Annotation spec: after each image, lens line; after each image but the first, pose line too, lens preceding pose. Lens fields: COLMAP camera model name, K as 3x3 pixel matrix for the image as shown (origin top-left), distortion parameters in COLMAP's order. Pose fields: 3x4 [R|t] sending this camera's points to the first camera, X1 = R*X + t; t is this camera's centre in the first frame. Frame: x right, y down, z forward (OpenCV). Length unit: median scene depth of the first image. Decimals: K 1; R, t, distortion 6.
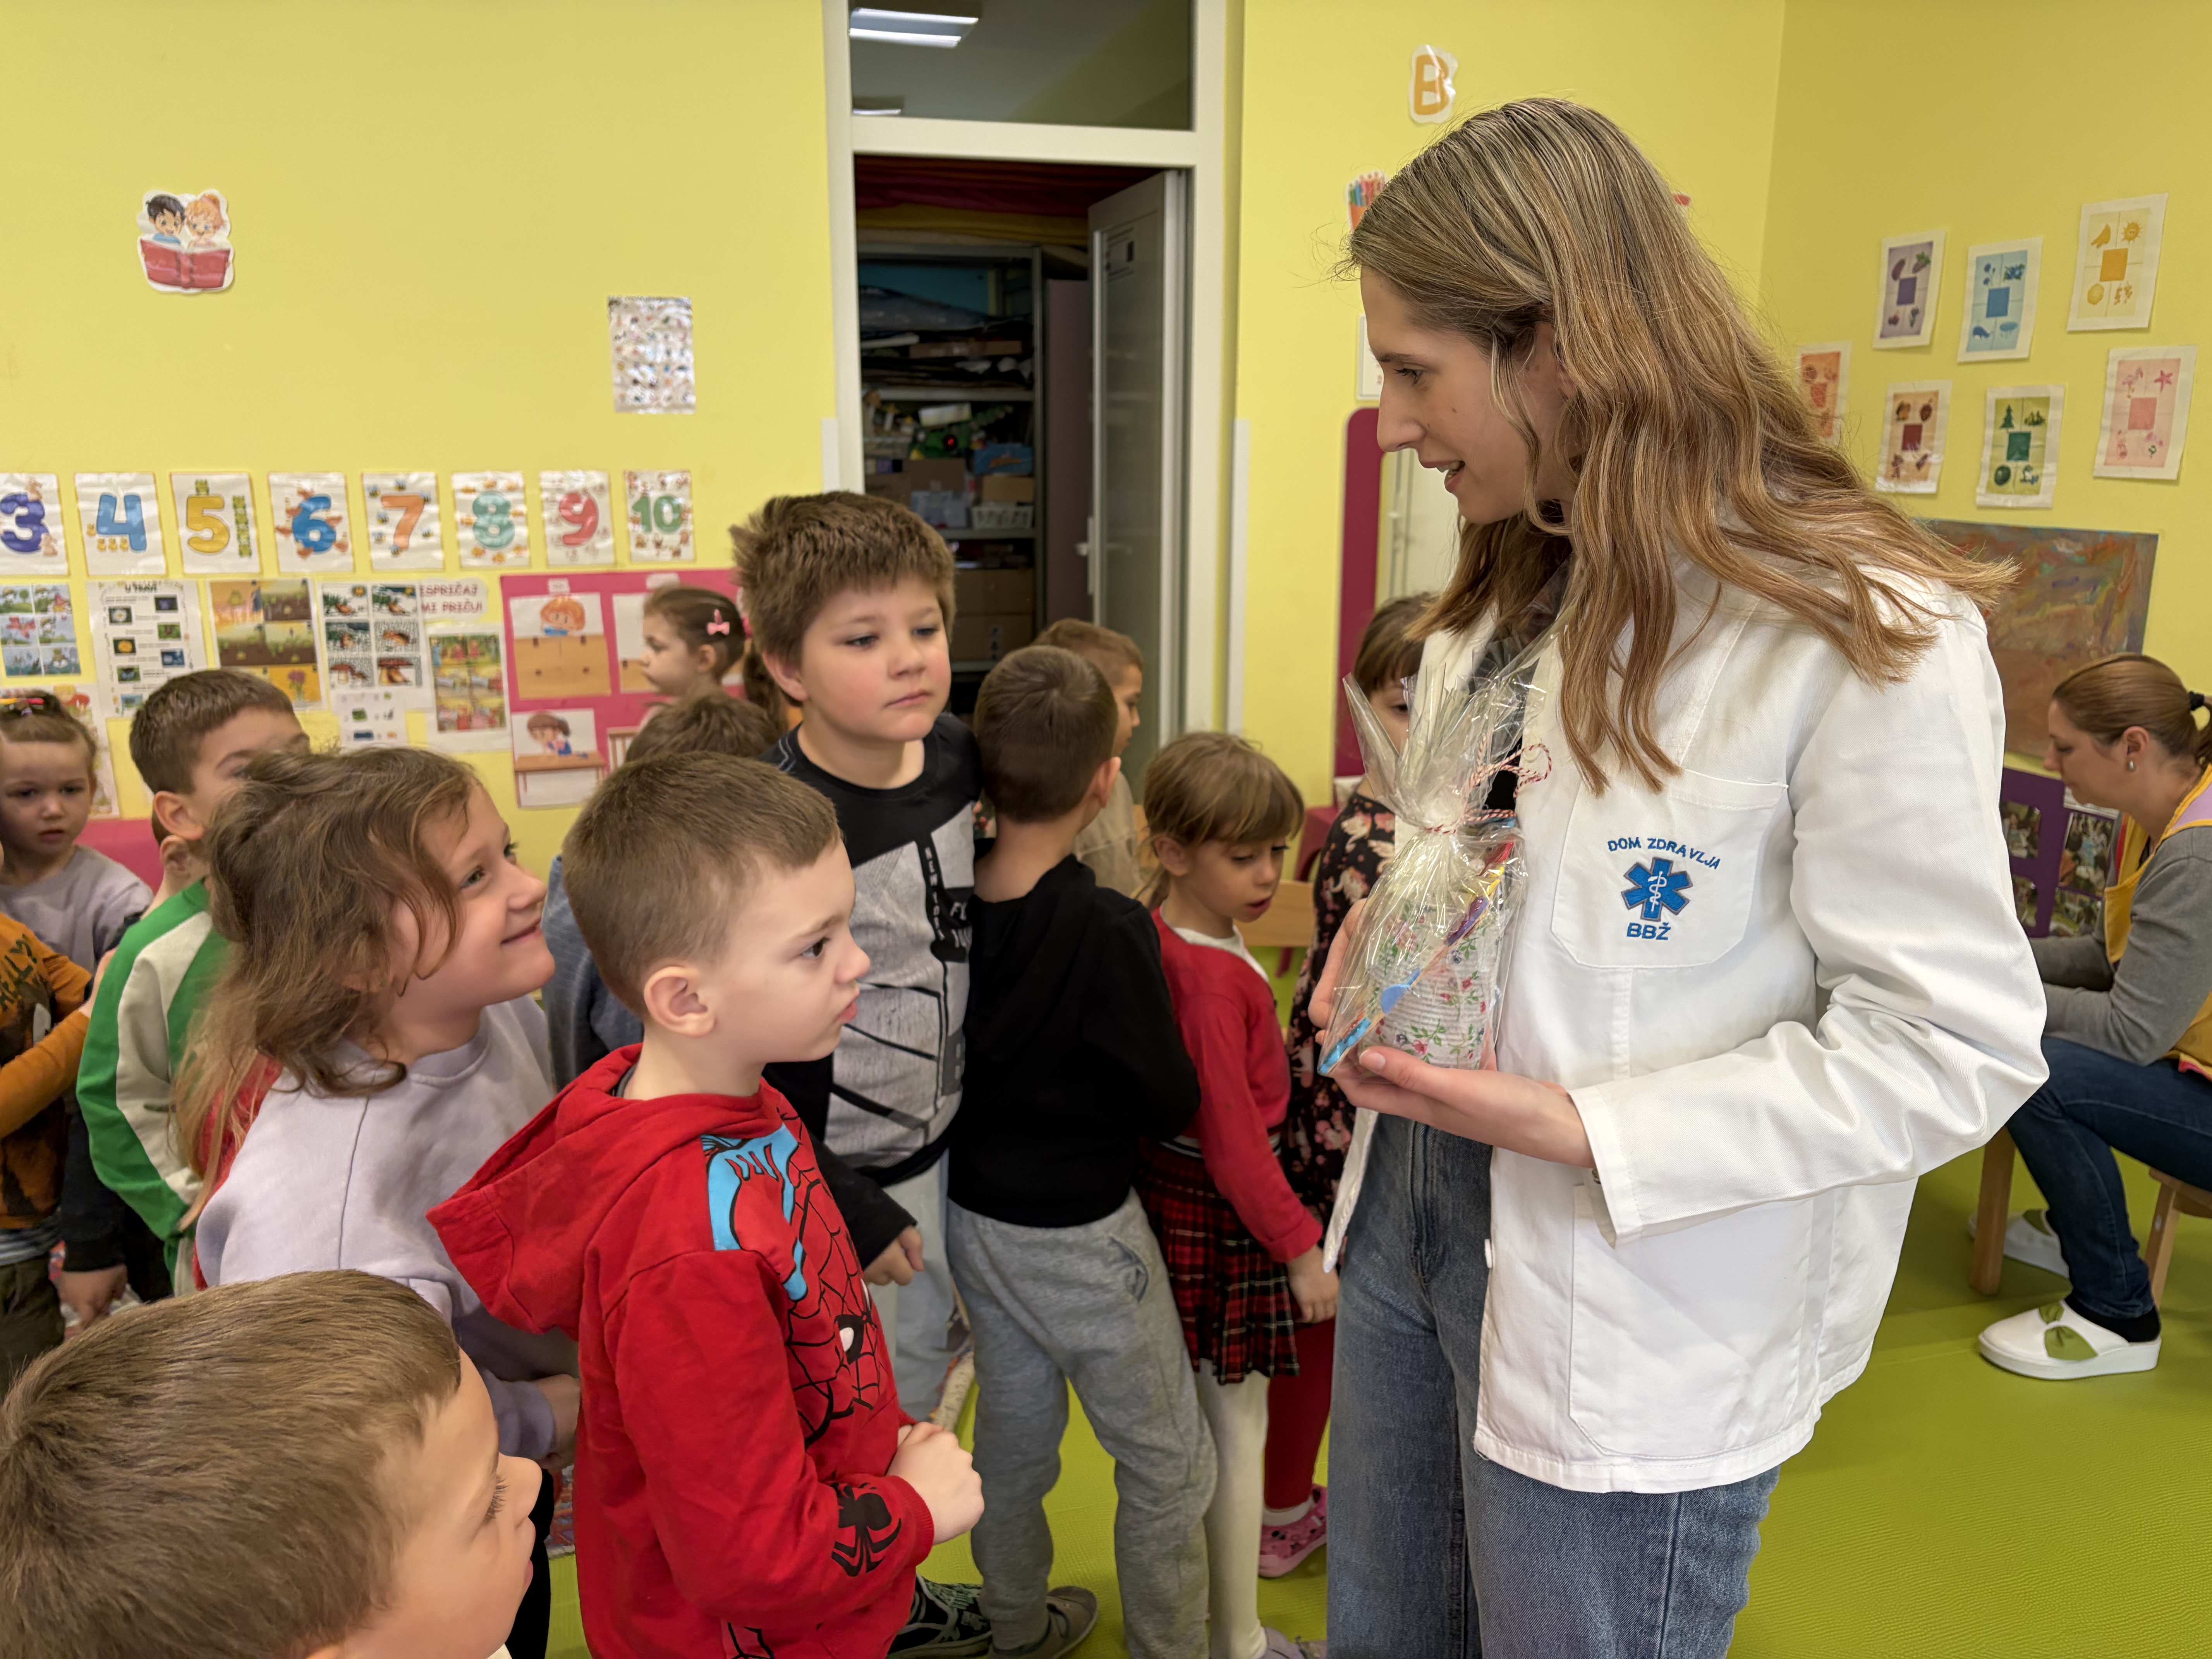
lens RADIAL K [[1693.2, 0, 1106.0], [0, 1693.2, 829.5], [0, 0, 1]] dist [0.025118, -0.043036]
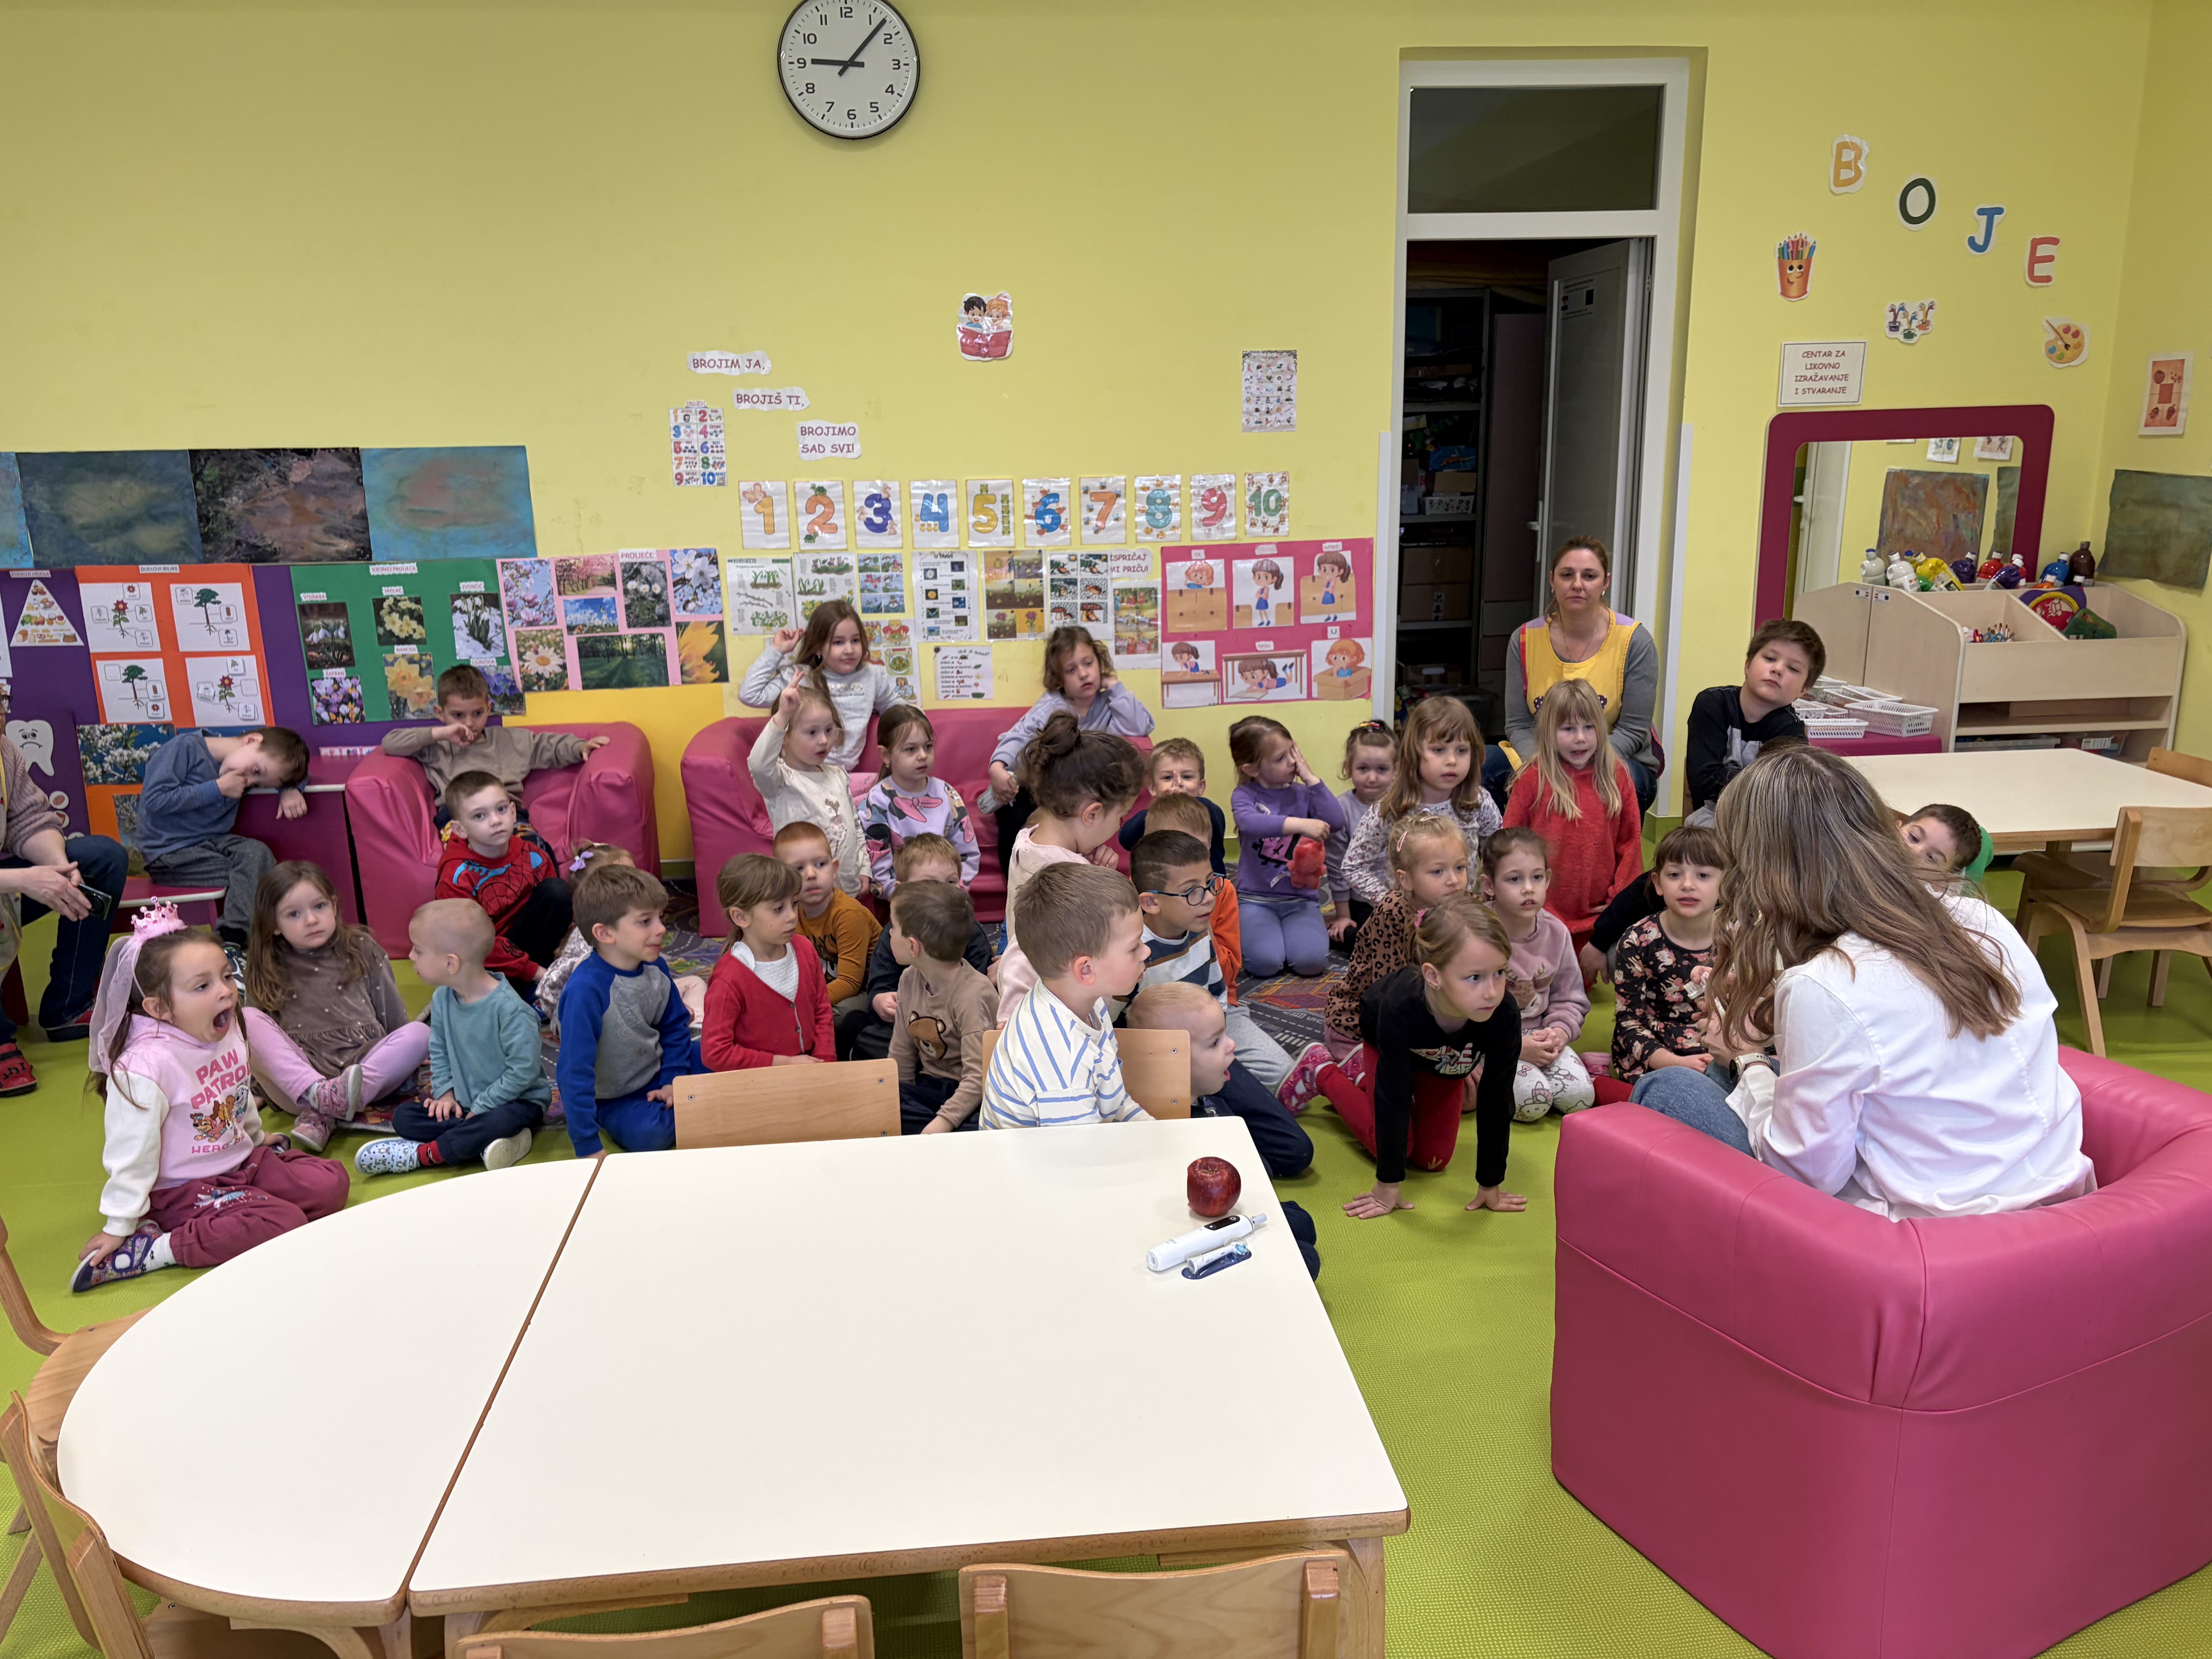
lens RADIAL K [[1663.6, 0, 1106.0], [0, 1663.6, 829.5], [0, 0, 1]] dist [0.068336, -0.076763]
pose [[0.985202, 0.019284, -0.170309, -0.155510], [-0.018727, 0.999813, 0.004877, 0.087647], [0.170371, -0.001616, 0.985379, -0.421448]]
